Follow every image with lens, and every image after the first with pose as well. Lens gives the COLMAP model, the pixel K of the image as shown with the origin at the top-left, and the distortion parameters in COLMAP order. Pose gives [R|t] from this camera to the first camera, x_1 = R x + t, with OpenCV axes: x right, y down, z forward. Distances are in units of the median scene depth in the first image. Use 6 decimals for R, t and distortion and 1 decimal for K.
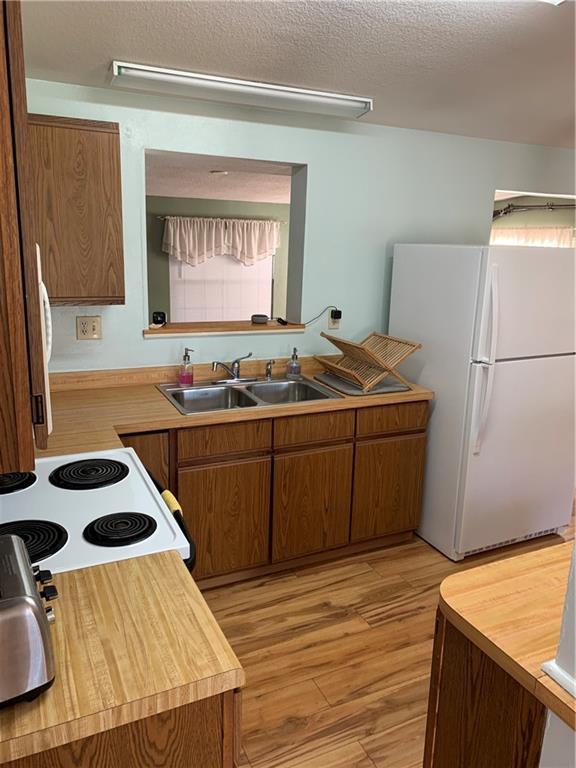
lens RADIAL K [[588.5, 0, 286.5], [0, 588.5, 377.0], [0, 0, 1]] dist [0.046894, -0.034610]
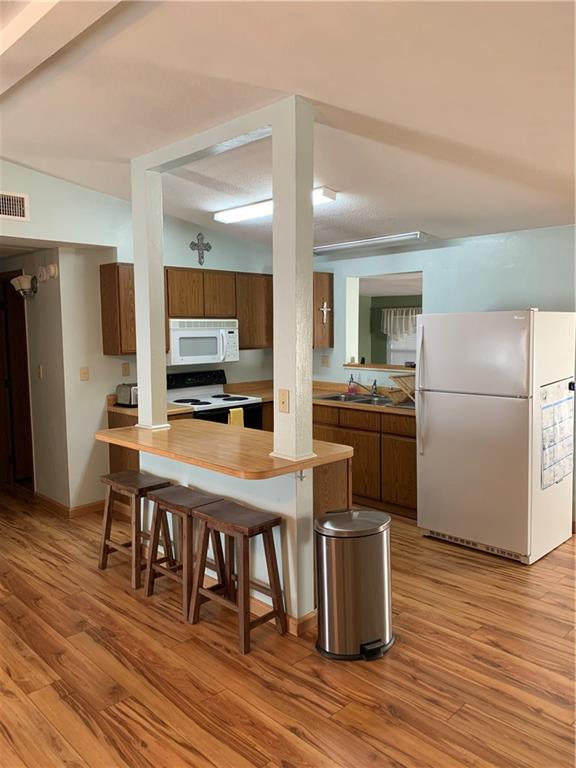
lens RADIAL K [[588.5, 0, 293.1], [0, 588.5, 379.3], [0, 0, 1]] dist [0.046894, -0.034610]
pose [[0.332624, 0.048413, -0.941816, 0.732864], [-0.198513, 0.979900, -0.019739, 0.019515], [0.921930, 0.193528, 0.335548, 0.087341]]
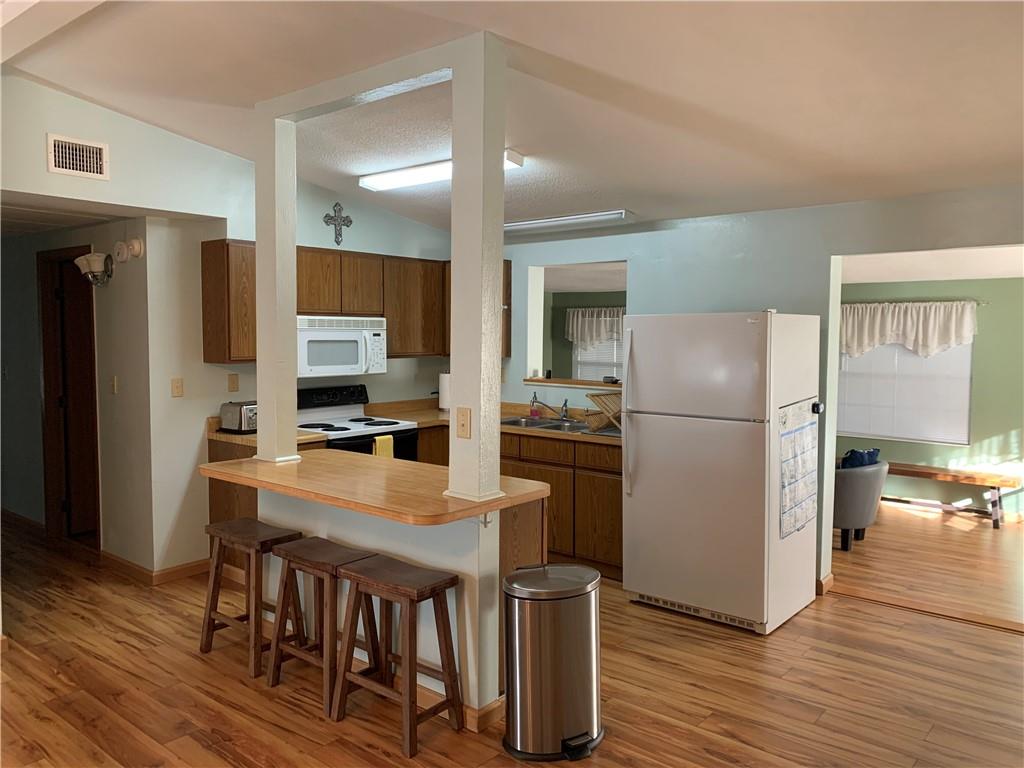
lens RADIAL K [[784.7, 0, 509.4], [0, 784.7, 381.0], [0, 0, 1]] dist [0.046894, -0.034610]
pose [[0.413954, 0.027697, -0.909876, 0.737622], [-0.203088, 0.977154, -0.062651, 0.027438], [0.887354, 0.210720, 0.410122, 0.064564]]
